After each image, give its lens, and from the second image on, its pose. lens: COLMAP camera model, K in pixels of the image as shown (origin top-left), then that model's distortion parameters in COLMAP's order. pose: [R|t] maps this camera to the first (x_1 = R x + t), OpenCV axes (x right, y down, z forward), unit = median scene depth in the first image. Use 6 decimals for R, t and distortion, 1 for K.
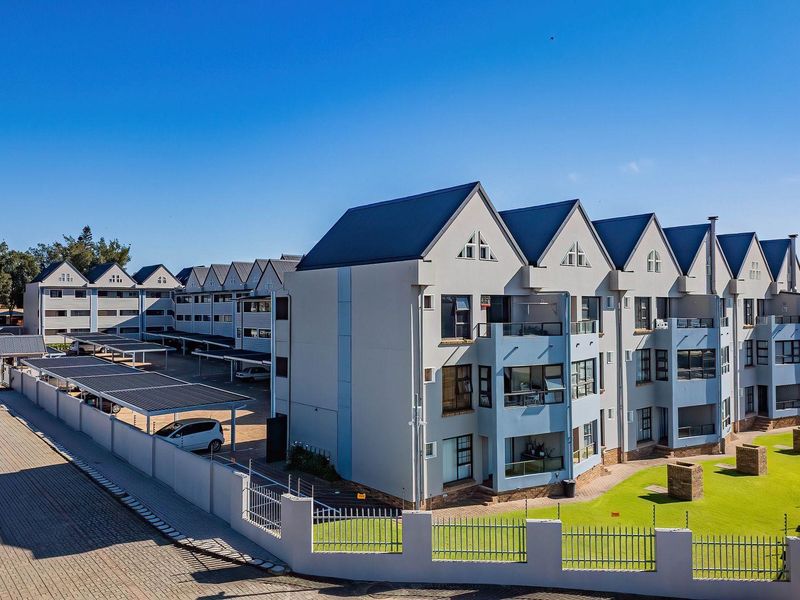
lens RADIAL K [[617.1, 0, 404.4], [0, 617.1, 297.8], [0, 0, 1]] dist [0.056914, -0.039673]
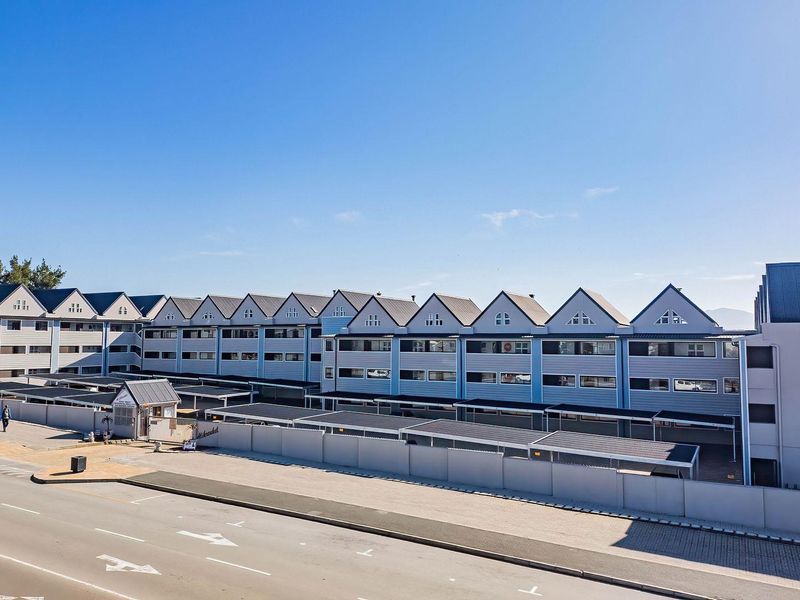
lens RADIAL K [[617.1, 0, 401.6], [0, 617.1, 298.2], [0, 0, 1]] dist [0.056914, -0.039673]
pose [[0.933311, 0.035984, 0.357261, -0.434112], [-0.016991, 0.998277, -0.056161, -0.004922], [-0.358667, 0.046346, 0.932314, 0.081497]]
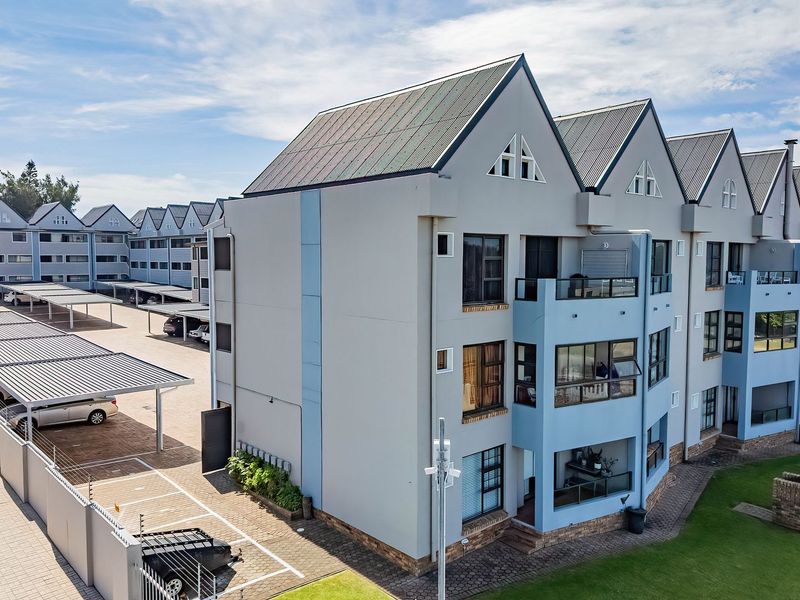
lens RADIAL K [[617.1, 0, 395.6], [0, 617.1, 291.5], [0, 0, 1]] dist [0.056914, -0.039673]
pose [[0.999686, 0.005956, 0.024335, -0.007723], [-0.007712, 0.997322, 0.072730, 0.002709], [-0.023836, -0.072894, 0.997055, 0.113324]]
